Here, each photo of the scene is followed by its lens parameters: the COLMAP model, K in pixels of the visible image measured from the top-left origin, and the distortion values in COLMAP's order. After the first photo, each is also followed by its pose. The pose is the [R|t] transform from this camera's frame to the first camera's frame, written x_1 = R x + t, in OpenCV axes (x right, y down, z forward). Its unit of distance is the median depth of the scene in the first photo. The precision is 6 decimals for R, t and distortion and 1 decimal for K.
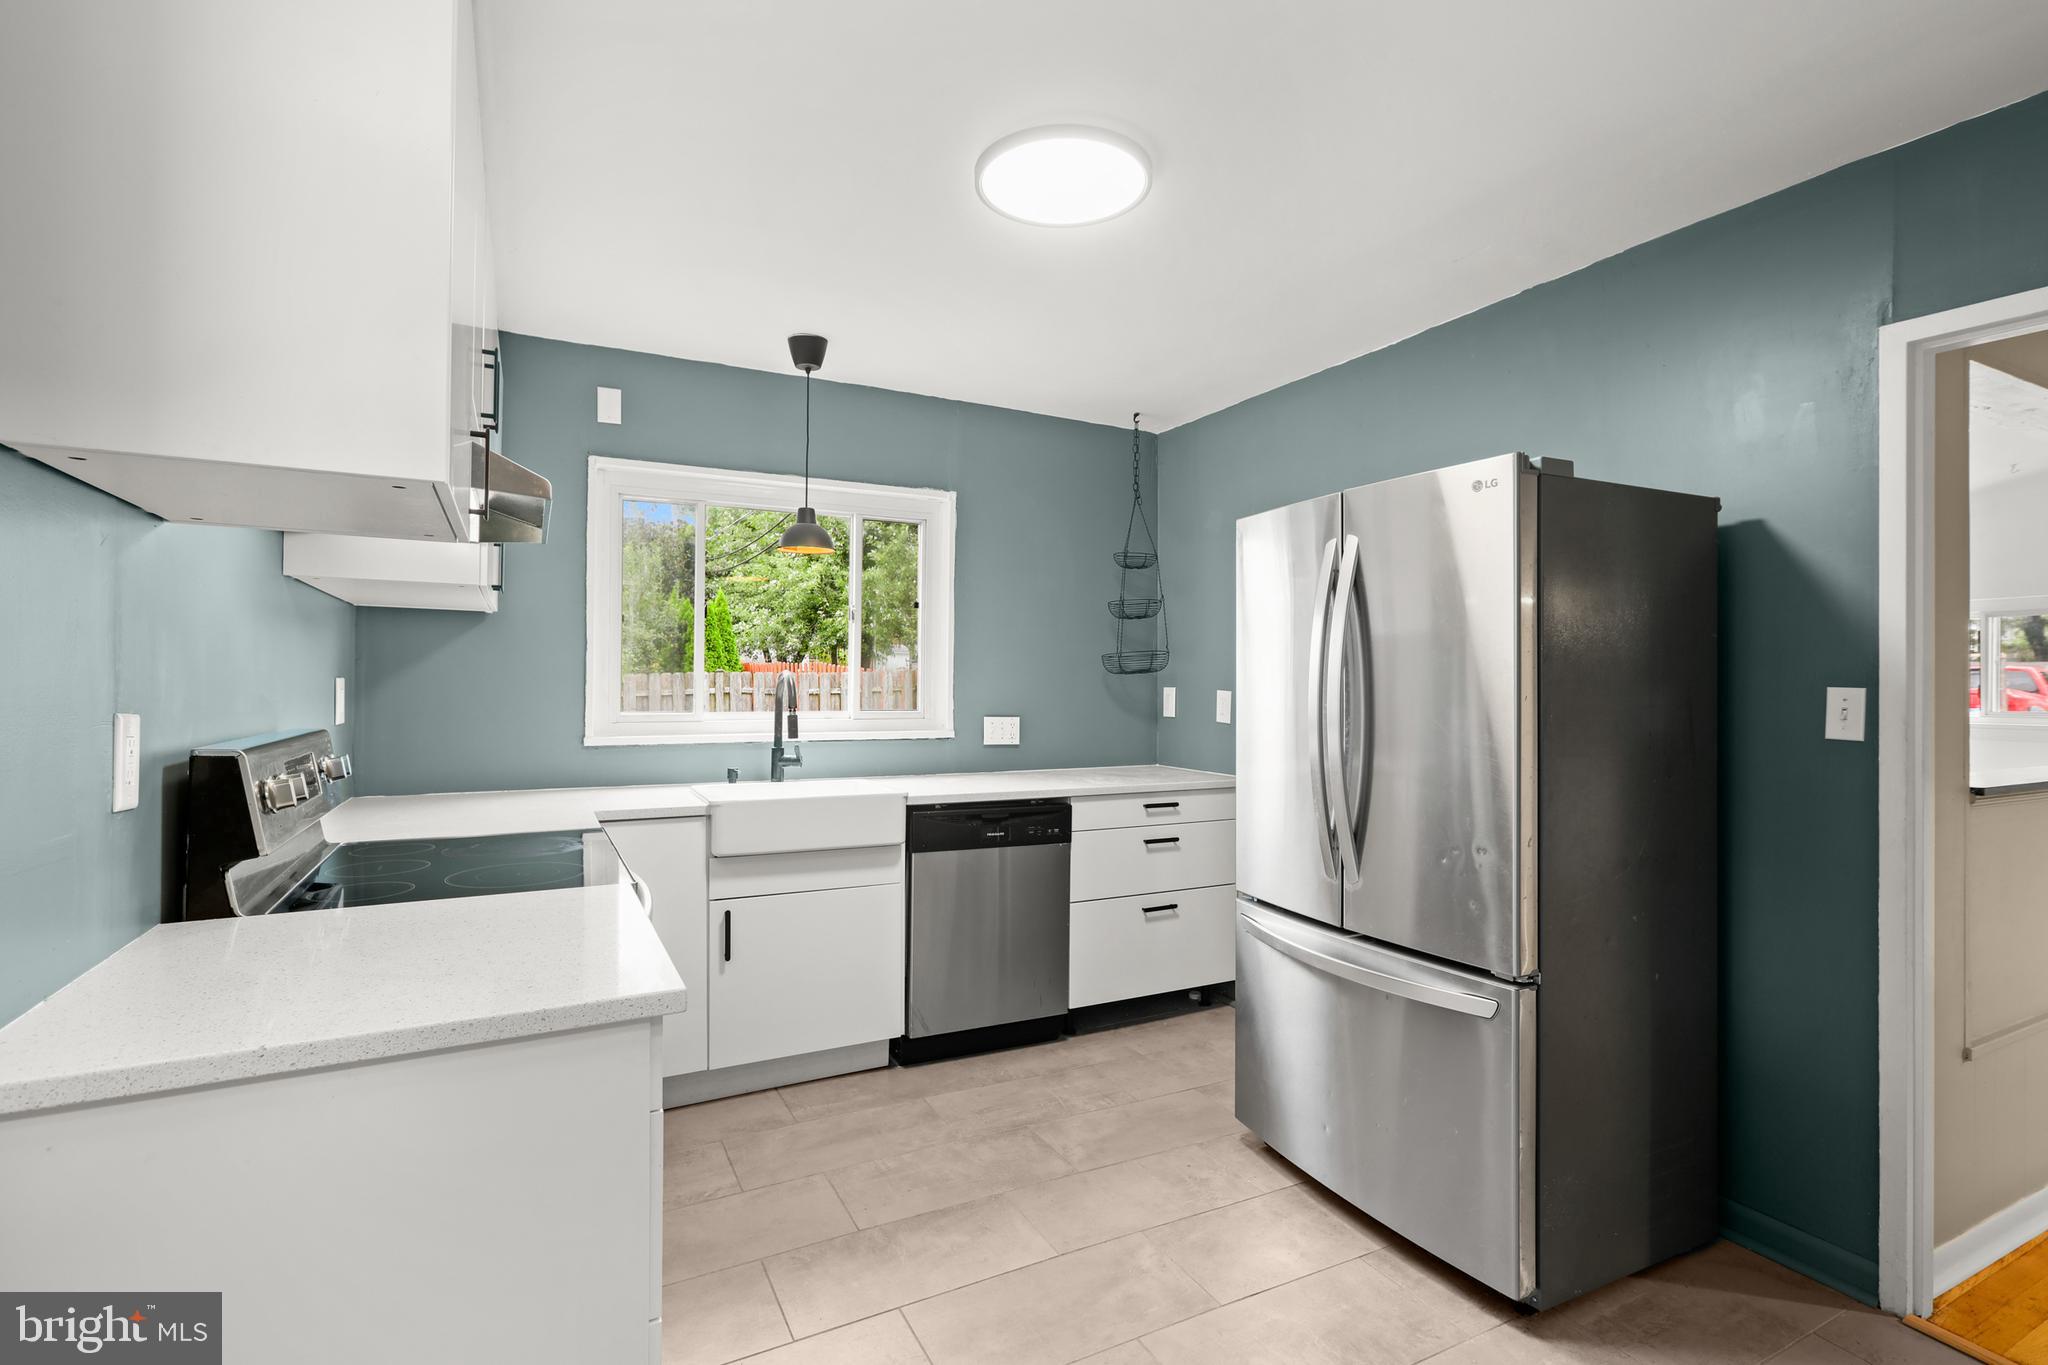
lens RADIAL K [[939.9, 0, 1005.9], [0, 939.9, 688.8], [0, 0, 1]] dist [0.002789, 0.005650]
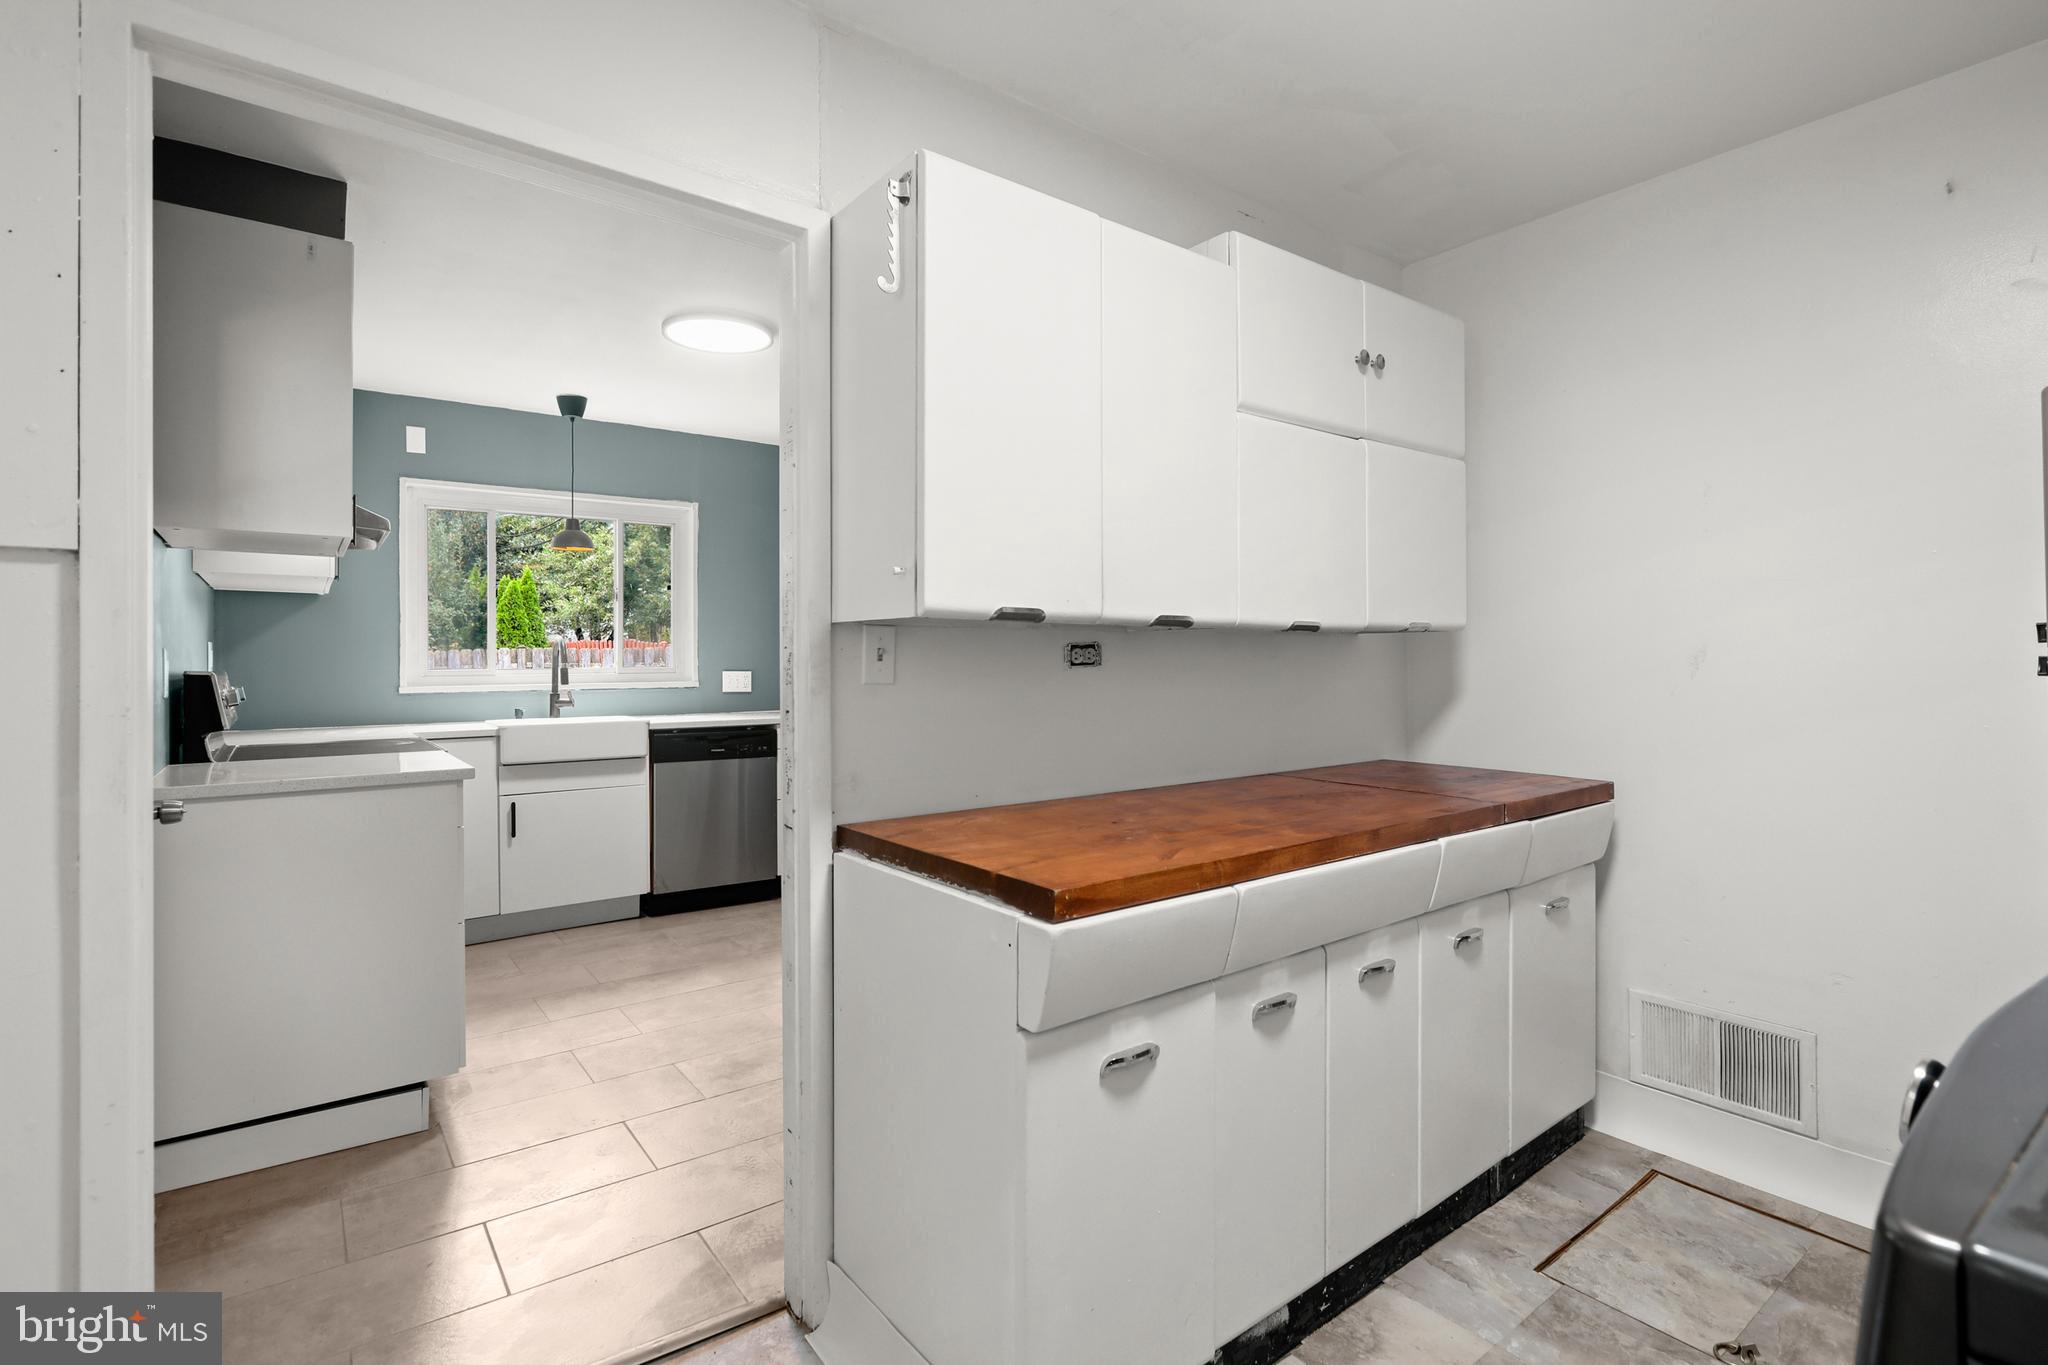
lens RADIAL K [[954.2, 0, 1007.3], [0, 954.2, 664.9], [0, 0, 1]] dist [0.003246, 0.000818]
pose [[0.985939, -0.013426, 0.166563, 0.188540], [0.013799, 0.999904, -0.001083, 0.035254], [-0.166533, 0.003366, 0.986030, -0.511306]]
